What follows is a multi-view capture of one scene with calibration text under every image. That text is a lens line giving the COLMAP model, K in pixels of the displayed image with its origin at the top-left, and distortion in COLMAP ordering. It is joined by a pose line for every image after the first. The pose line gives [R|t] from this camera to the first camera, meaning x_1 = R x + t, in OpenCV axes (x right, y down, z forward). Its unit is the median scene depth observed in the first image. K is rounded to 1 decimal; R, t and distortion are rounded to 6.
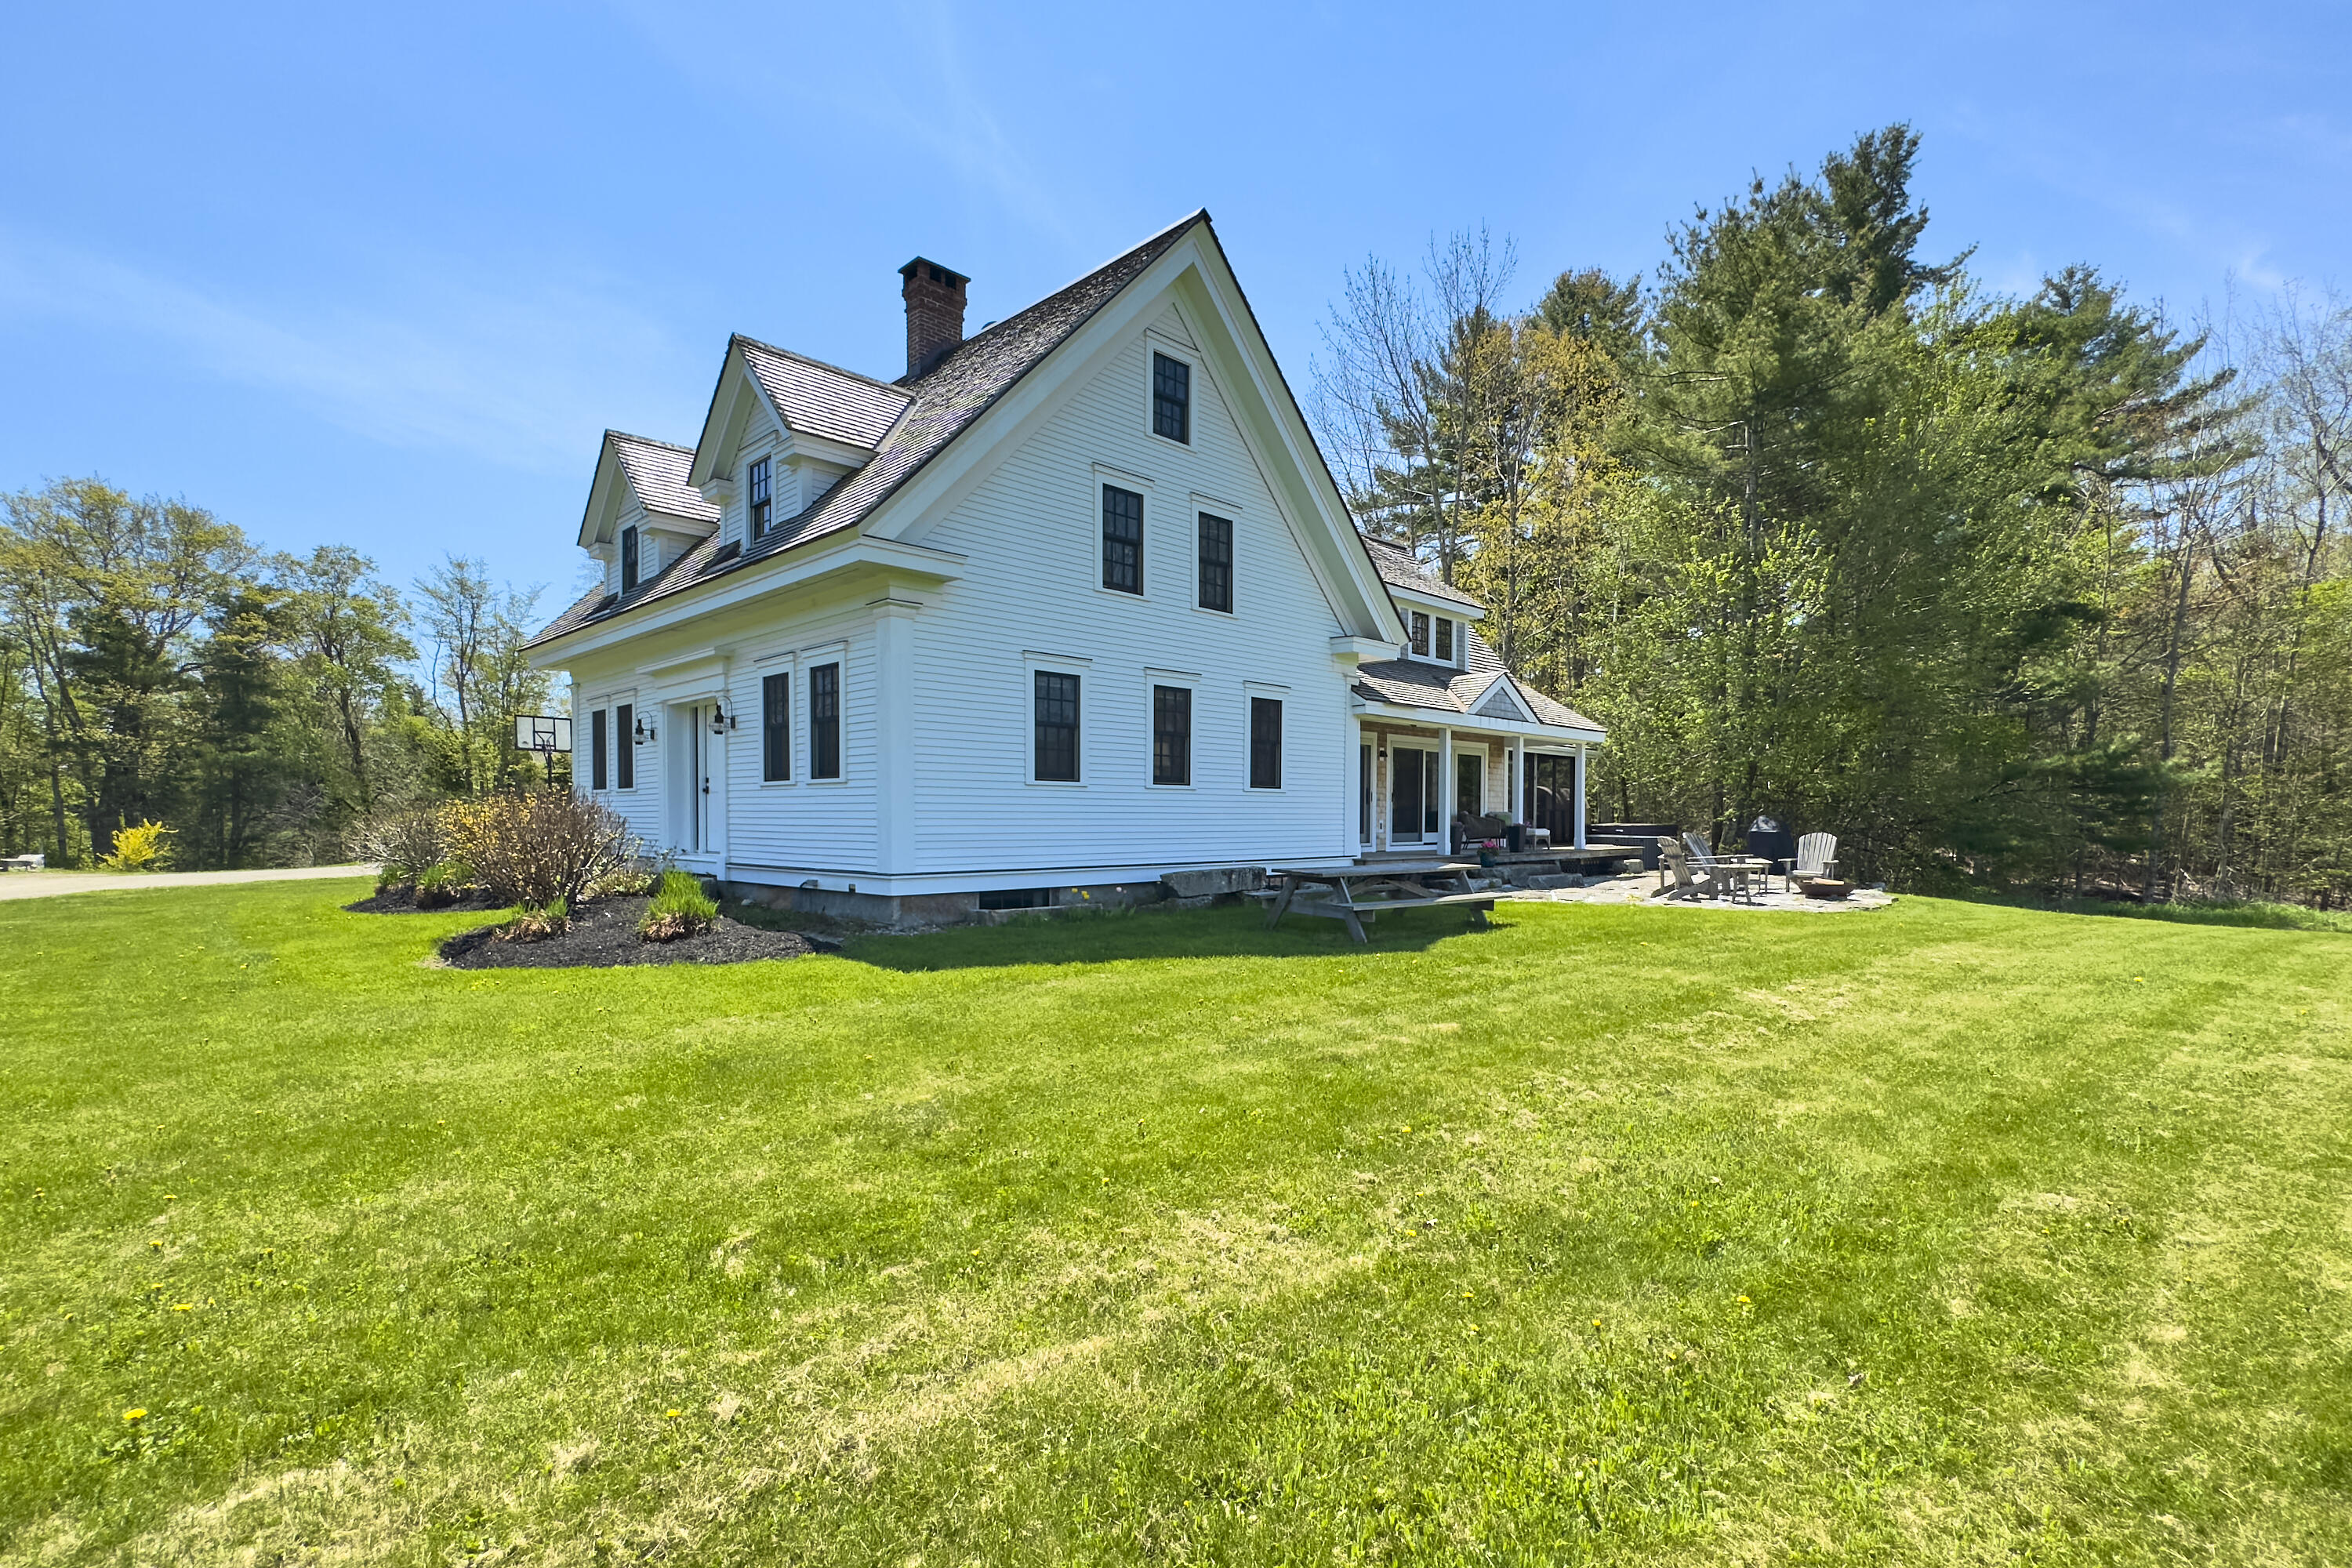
lens RADIAL K [[1092.1, 0, 1184.7], [0, 1092.1, 826.6], [0, 0, 1]] dist [-0.001222, 0.000204]
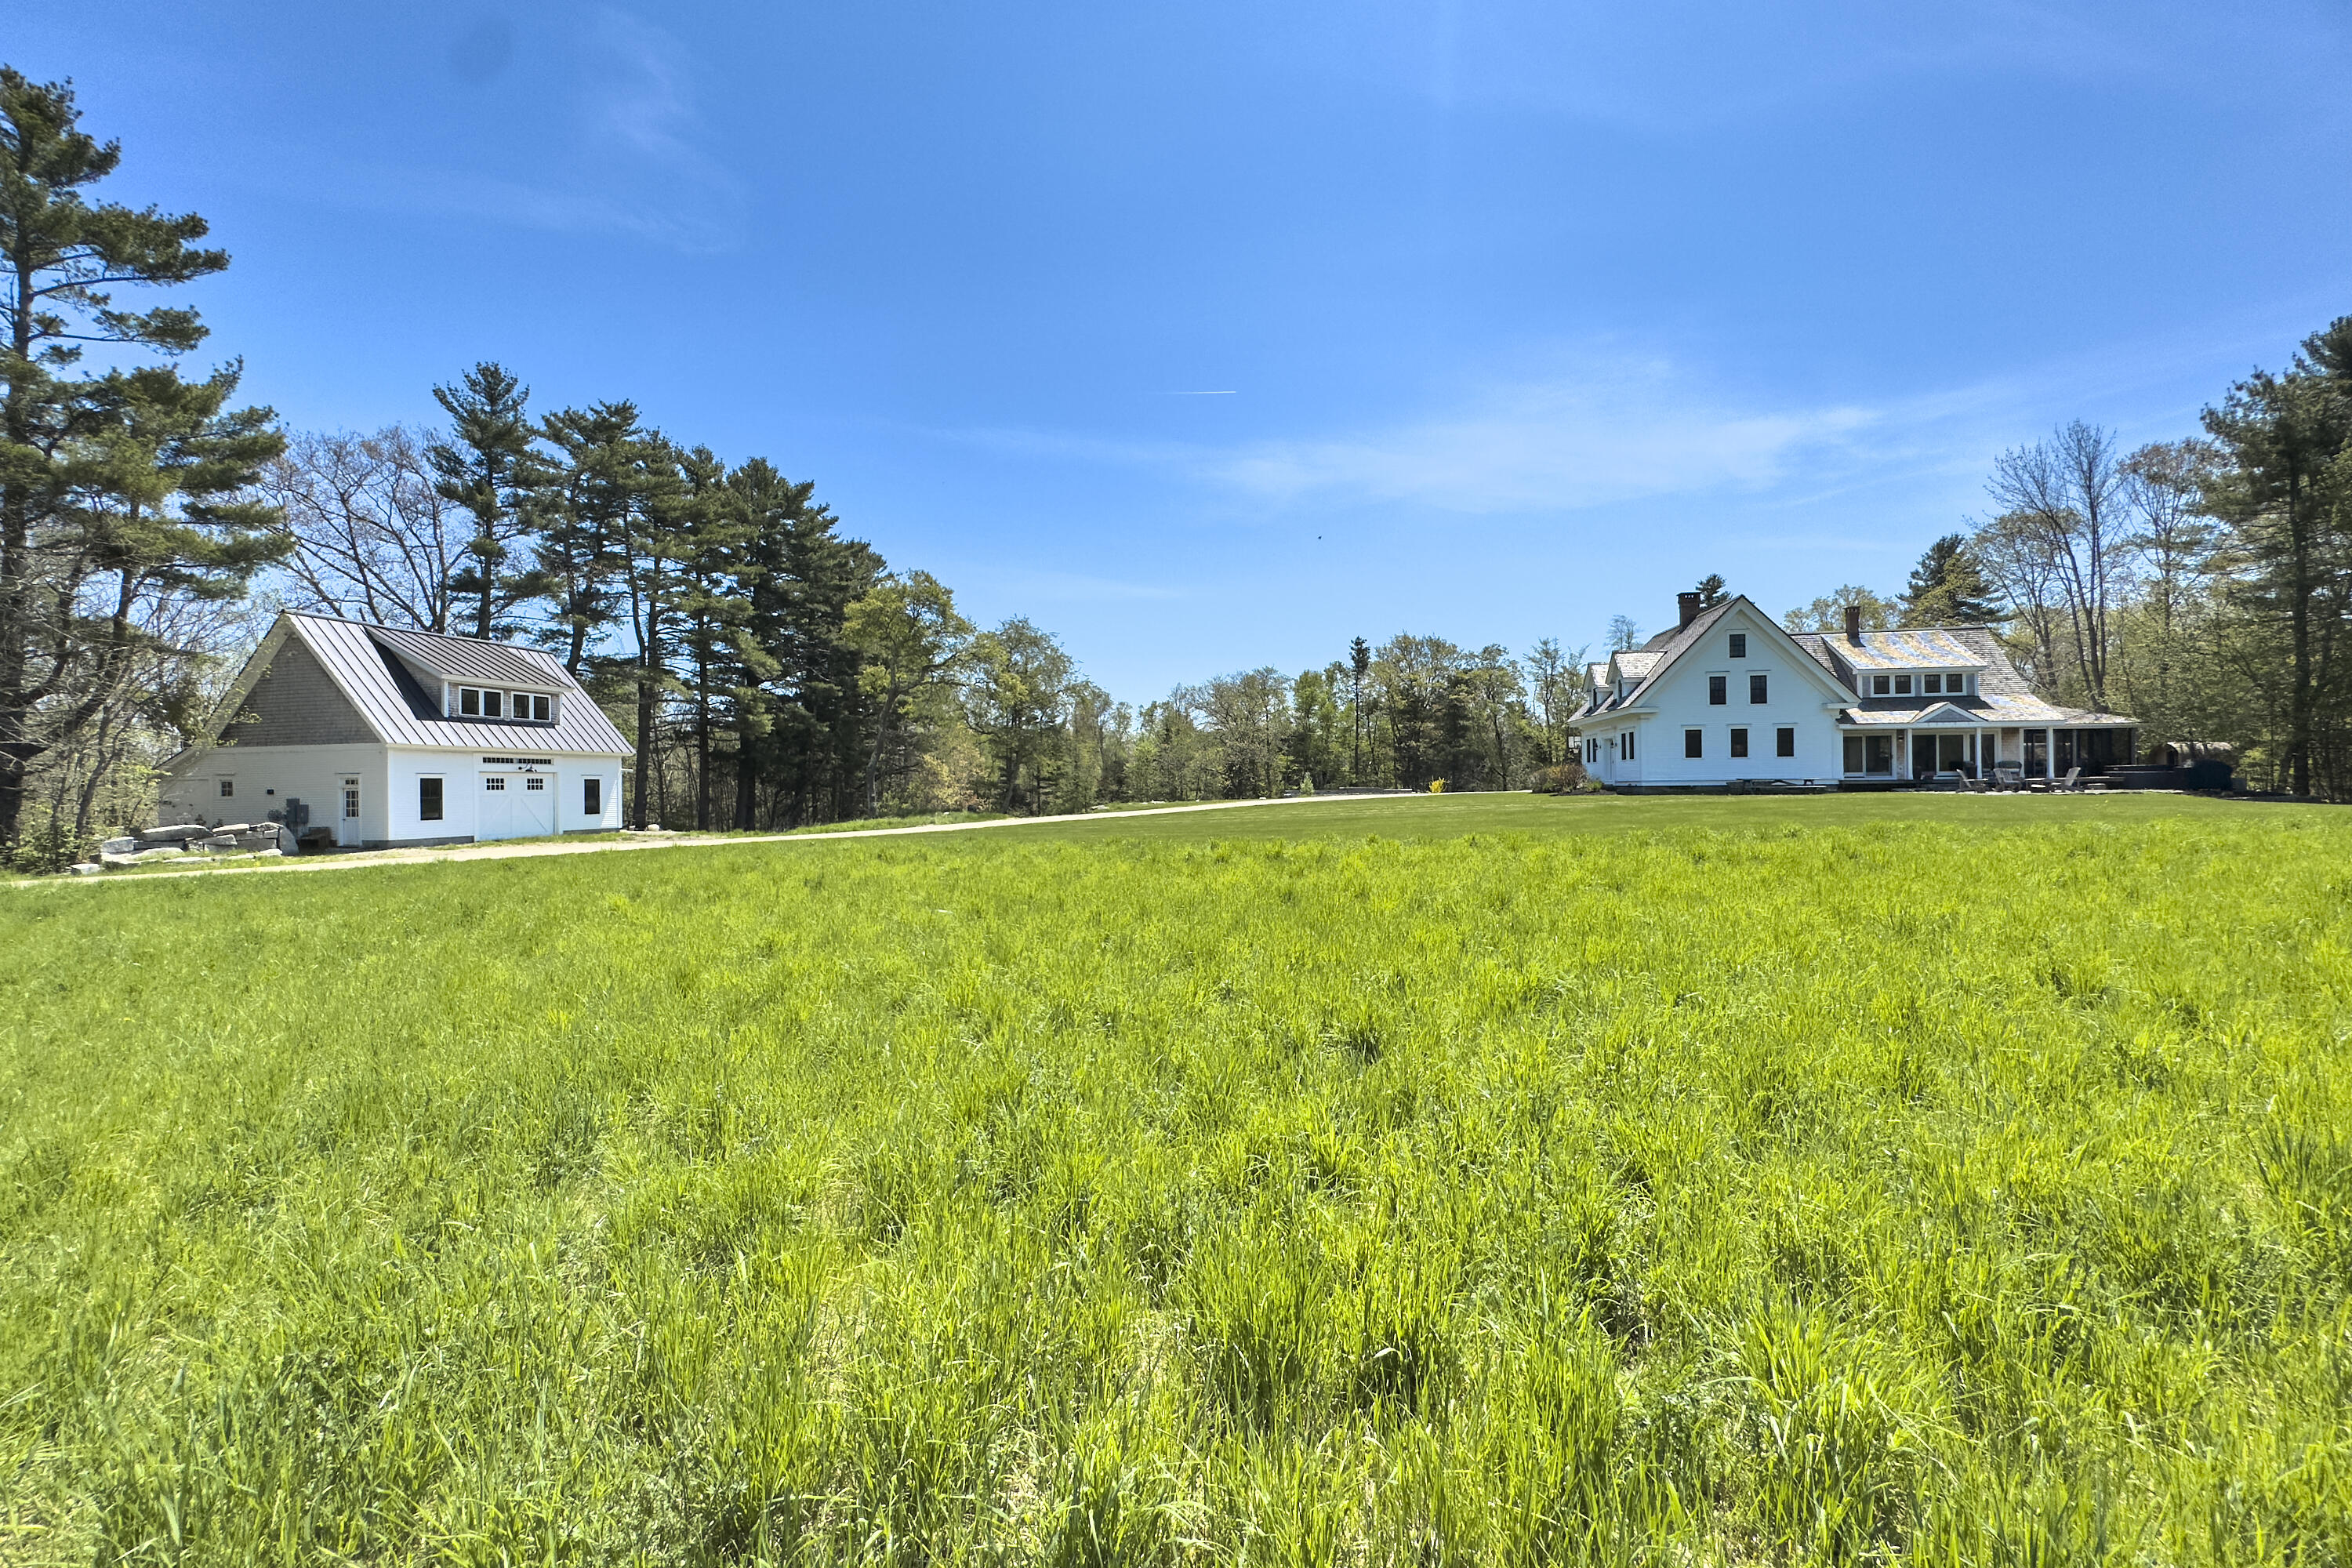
lens RADIAL K [[936.0, 0, 1176.0], [0, 936.0, 784.0], [0, 0, 1]] dist [0.000095, 0.000039]
pose [[0.575197, -0.006840, -0.817986, 1.262289], [0.003955, 0.999977, -0.005581, 0.050924], [0.818005, -0.000025, 0.575211, -1.970409]]
